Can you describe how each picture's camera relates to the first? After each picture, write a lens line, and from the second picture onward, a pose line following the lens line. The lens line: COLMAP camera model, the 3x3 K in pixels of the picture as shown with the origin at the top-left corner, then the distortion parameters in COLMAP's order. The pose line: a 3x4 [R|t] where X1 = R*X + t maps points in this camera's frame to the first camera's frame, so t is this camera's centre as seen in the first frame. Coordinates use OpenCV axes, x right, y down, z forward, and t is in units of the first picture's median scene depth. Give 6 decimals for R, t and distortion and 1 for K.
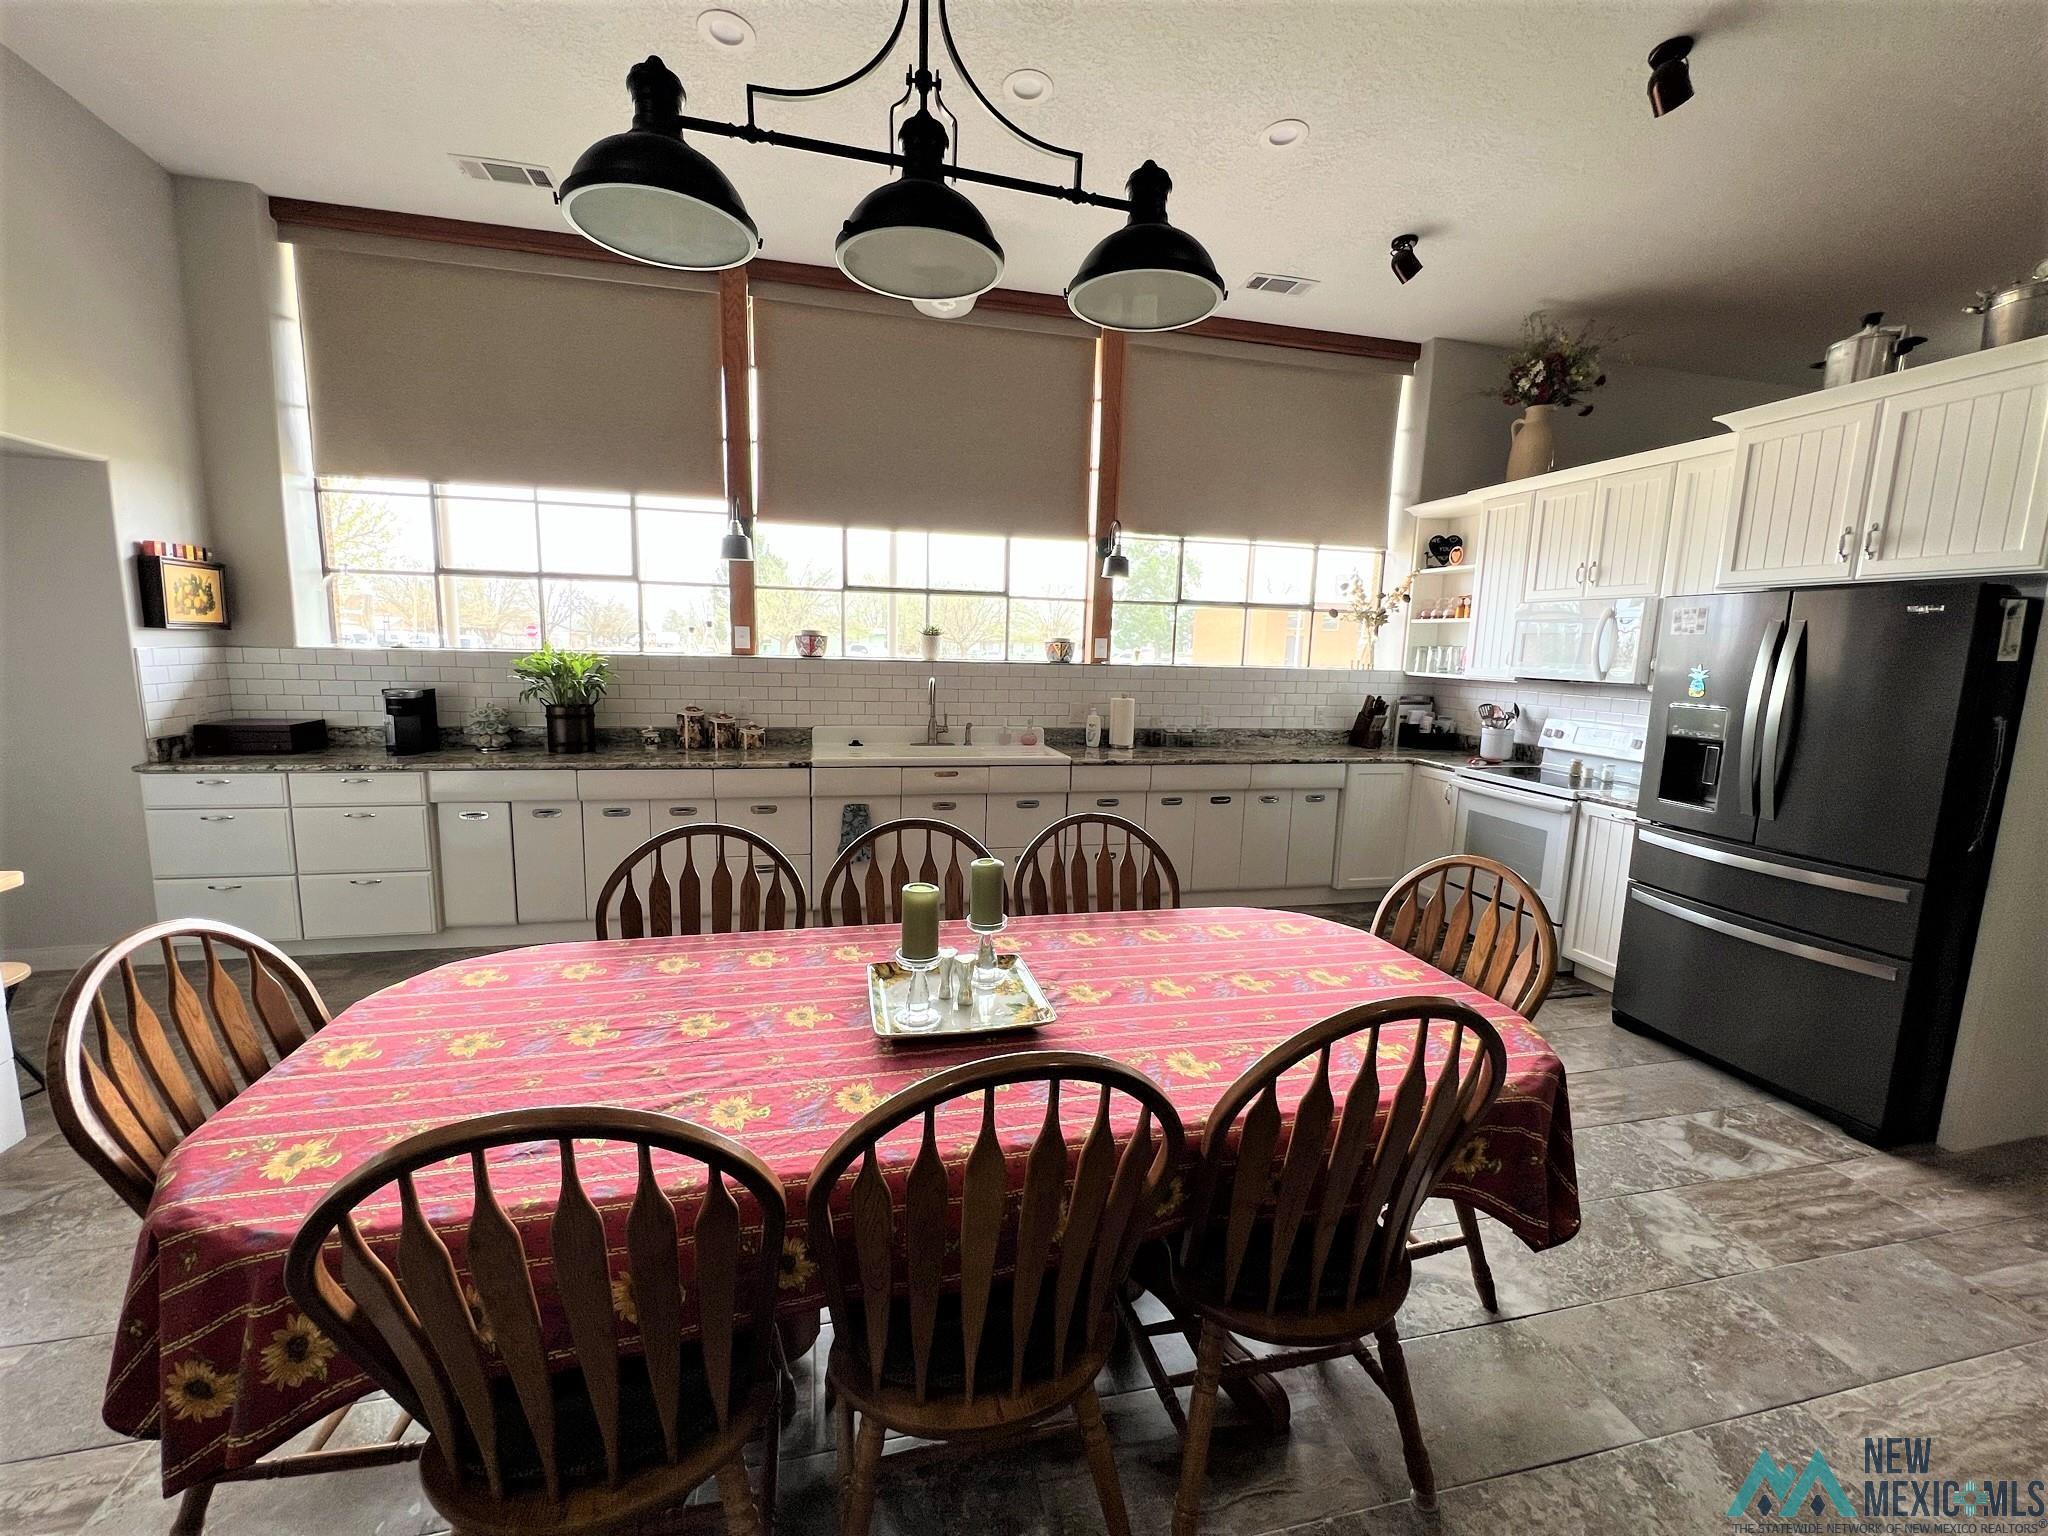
lens RADIAL K [[822.6, 0, 1002.2], [0, 822.6, 760.2], [0, 0, 1]] dist [-0.002489, 0.000667]
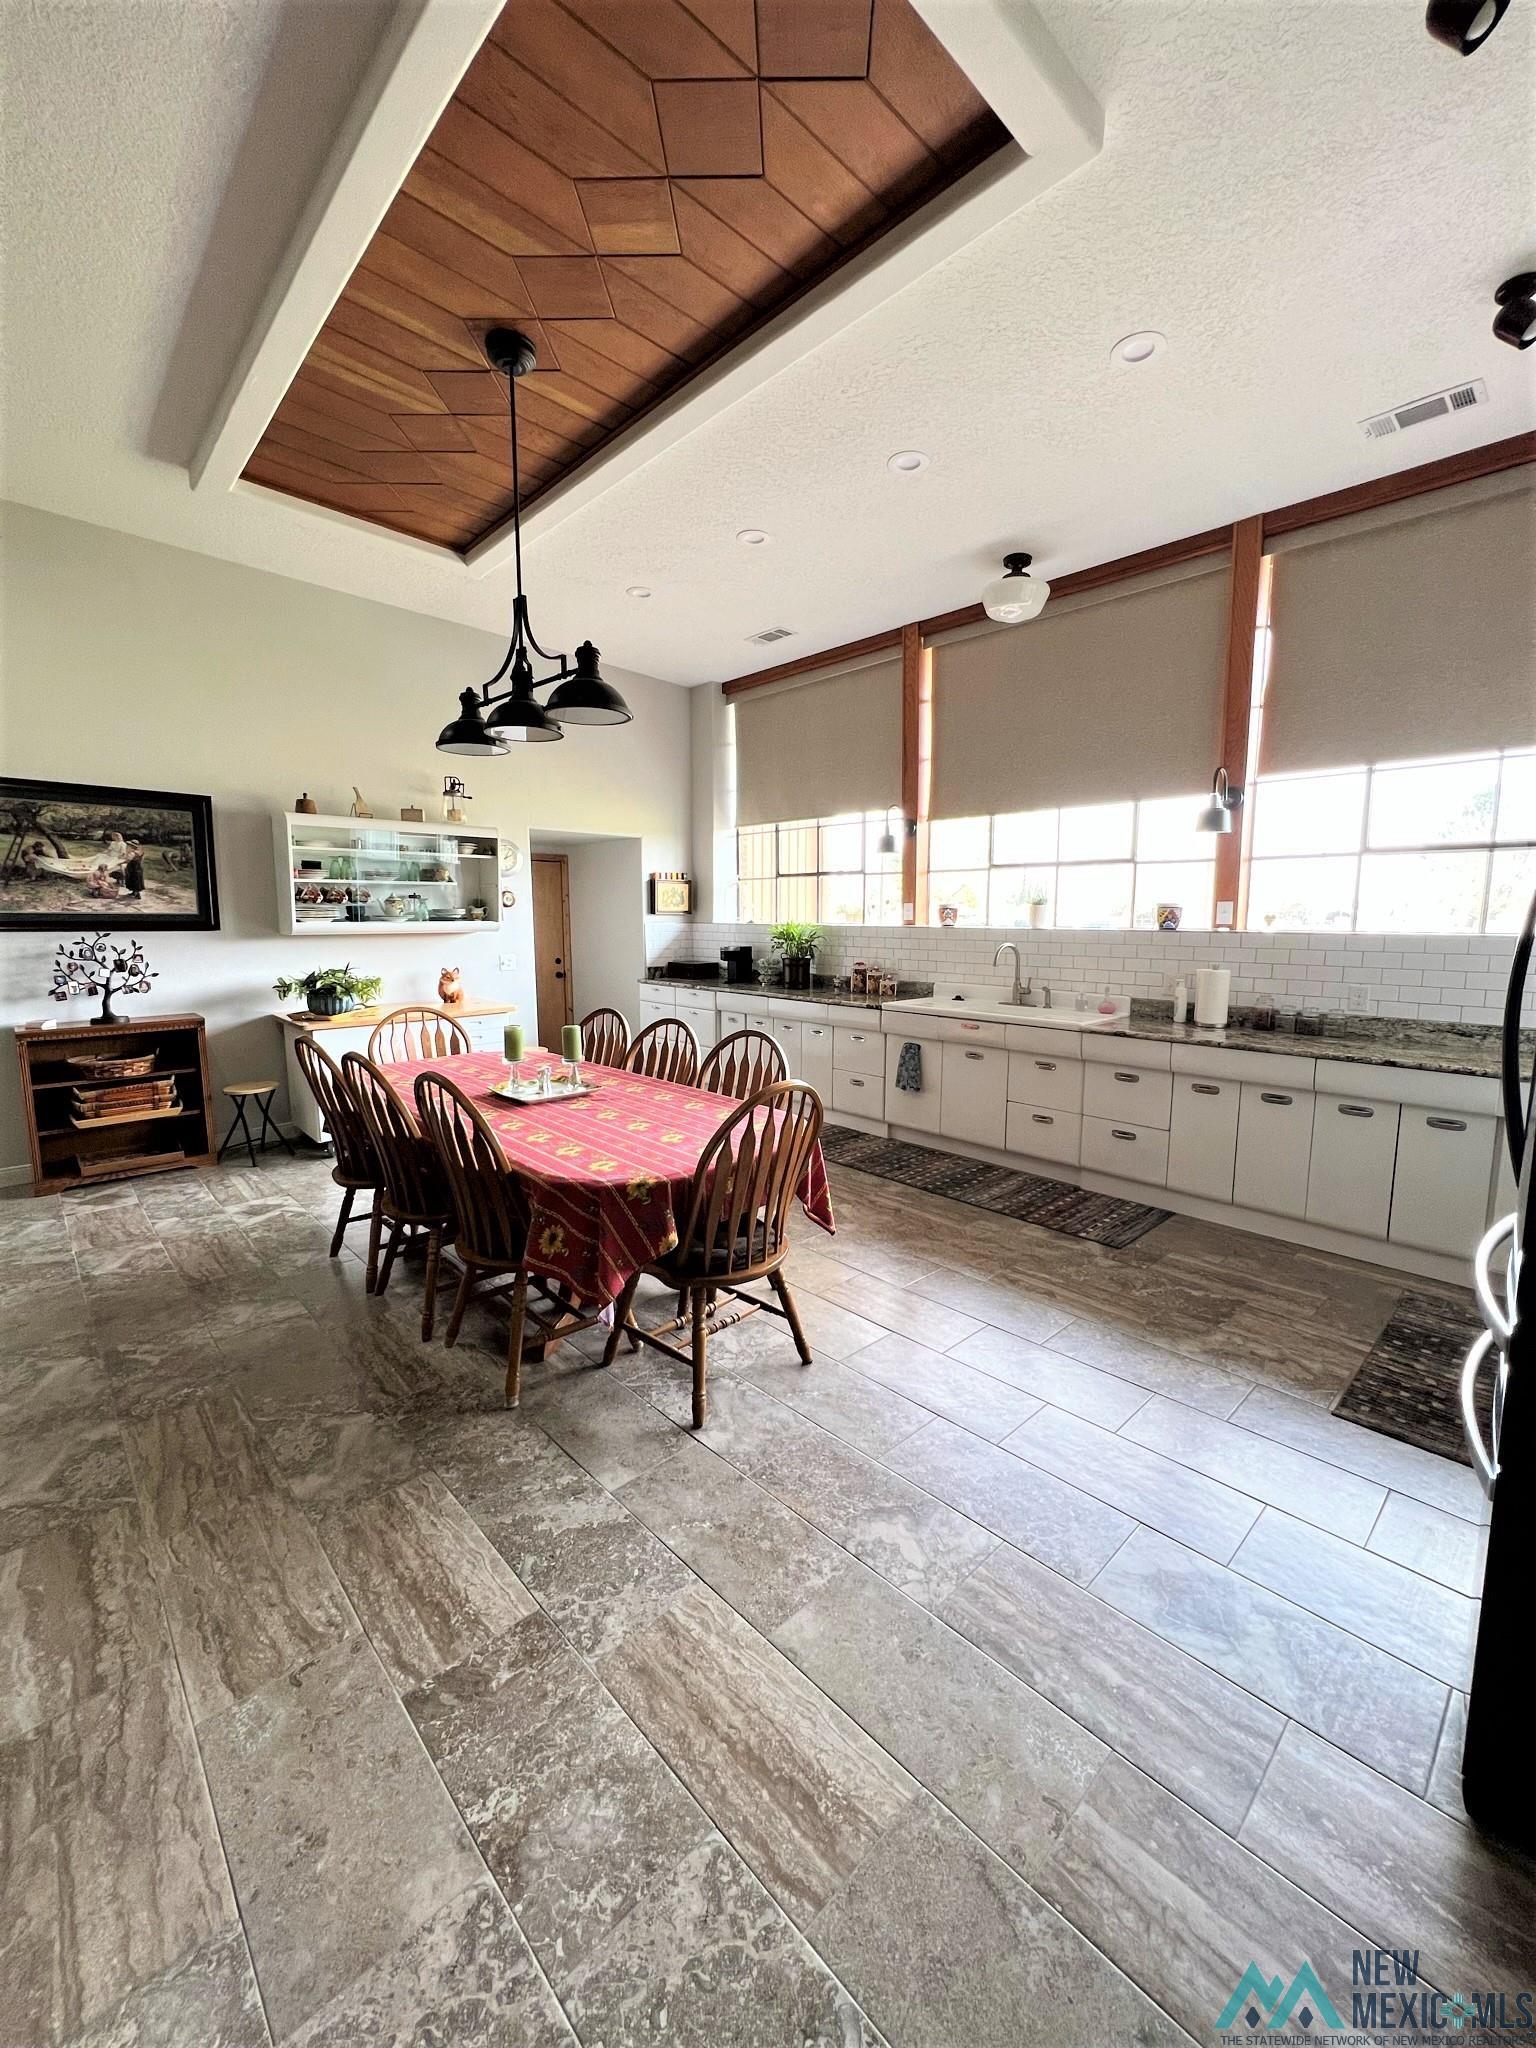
lens RADIAL K [[814.4, 0, 773.0], [0, 814.4, 1016.0], [0, 0, 1]] dist [-0.001029, 0.000726]
pose [[0.506579, 0.083328, -0.858157, 0.722477], [-0.108934, 0.993528, 0.032168, -0.004121], [0.855284, 0.077186, 0.512378, 0.178395]]
